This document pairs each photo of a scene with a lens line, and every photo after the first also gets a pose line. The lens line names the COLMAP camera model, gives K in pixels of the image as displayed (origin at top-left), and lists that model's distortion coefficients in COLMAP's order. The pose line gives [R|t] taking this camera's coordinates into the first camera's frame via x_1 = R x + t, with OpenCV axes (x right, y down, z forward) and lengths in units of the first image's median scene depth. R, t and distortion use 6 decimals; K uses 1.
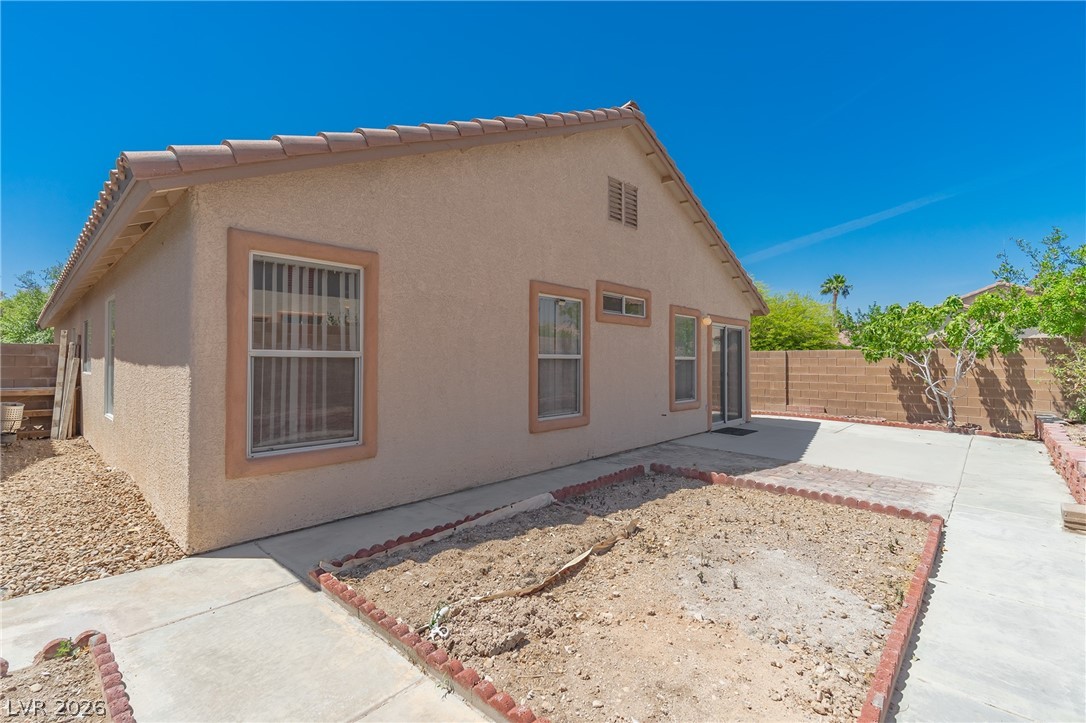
lens RADIAL K [[487.1, 0, 540.3], [0, 487.1, 350.2], [0, 0, 1]] dist [0.018524, -0.000393]
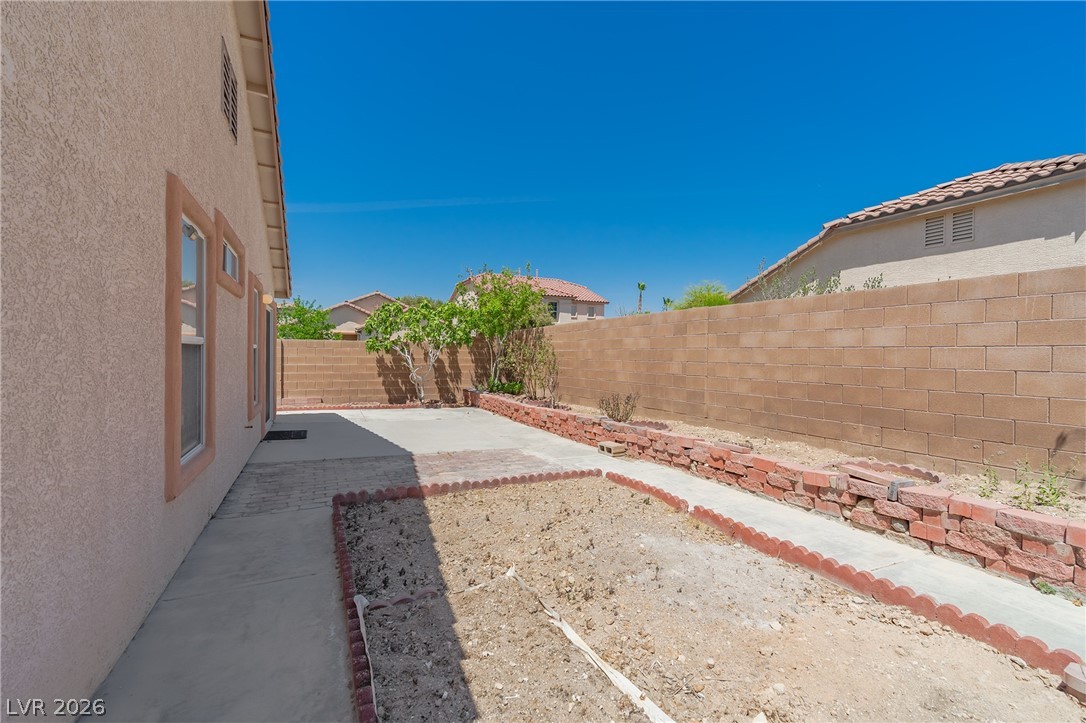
lens RADIAL K [[462.0, 0, 563.4], [0, 462.0, 350.6], [0, 0, 1]] dist [-0.001770, -0.000120]
pose [[0.367920, 0.006862, 0.929832, -0.137238], [-0.026468, 0.999645, 0.003096, 0.006186], [-0.929481, -0.025750, 0.367971, 0.229302]]
